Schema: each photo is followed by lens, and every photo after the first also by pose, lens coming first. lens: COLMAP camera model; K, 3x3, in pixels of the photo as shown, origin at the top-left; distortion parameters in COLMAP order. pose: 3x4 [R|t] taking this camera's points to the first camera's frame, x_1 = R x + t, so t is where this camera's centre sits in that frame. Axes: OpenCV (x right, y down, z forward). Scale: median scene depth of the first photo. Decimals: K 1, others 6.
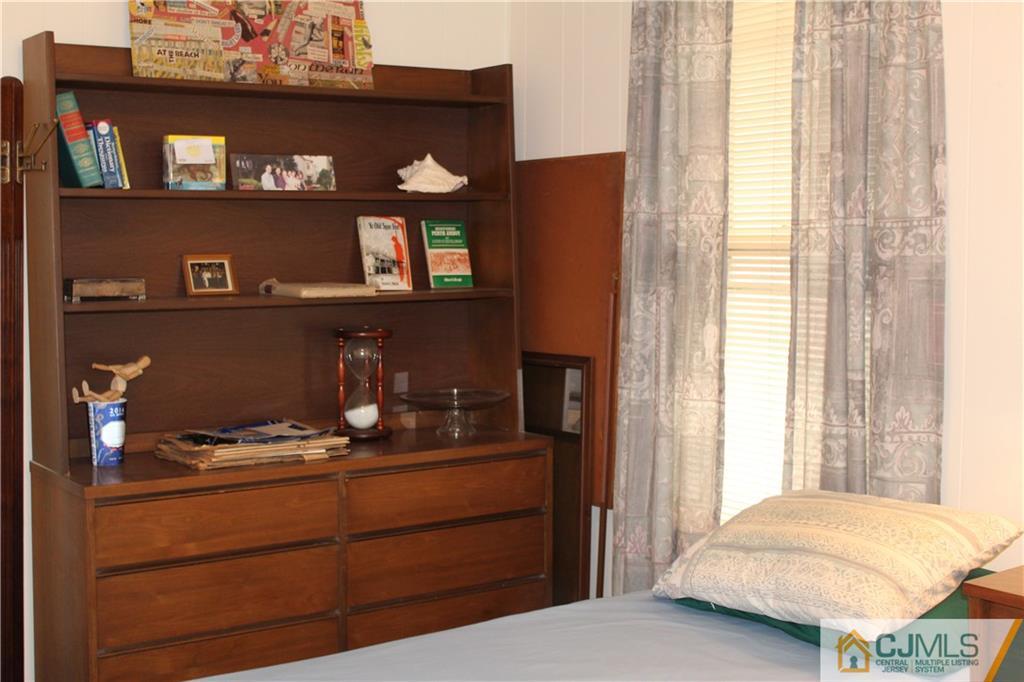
lens RADIAL K [[1436.8, 0, 512.0], [0, 1436.8, 341.0], [0, 0, 1]] dist [-0.006295, -0.010922]
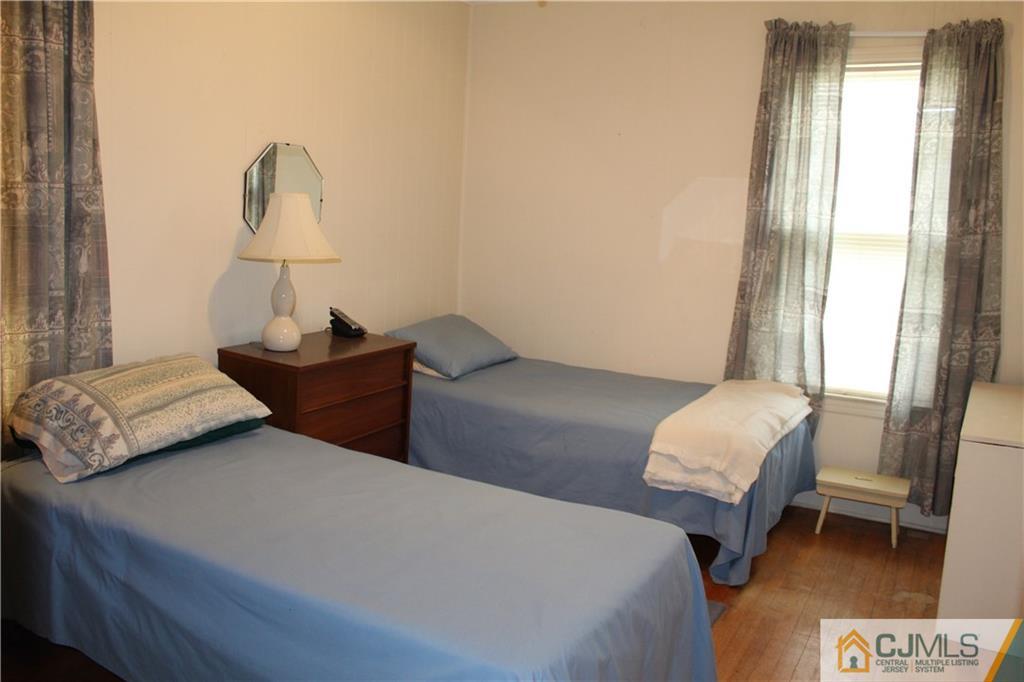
lens RADIAL K [[837.3, 0, 512.0], [0, 837.3, 341.0], [0, 0, 1]] dist [-0.166952, 0.131626]
pose [[-0.510365, -0.147637, 0.847190, -0.706399], [0.017820, 0.983126, 0.182061, -0.069451], [-0.859773, 0.108014, -0.499122, 1.052120]]
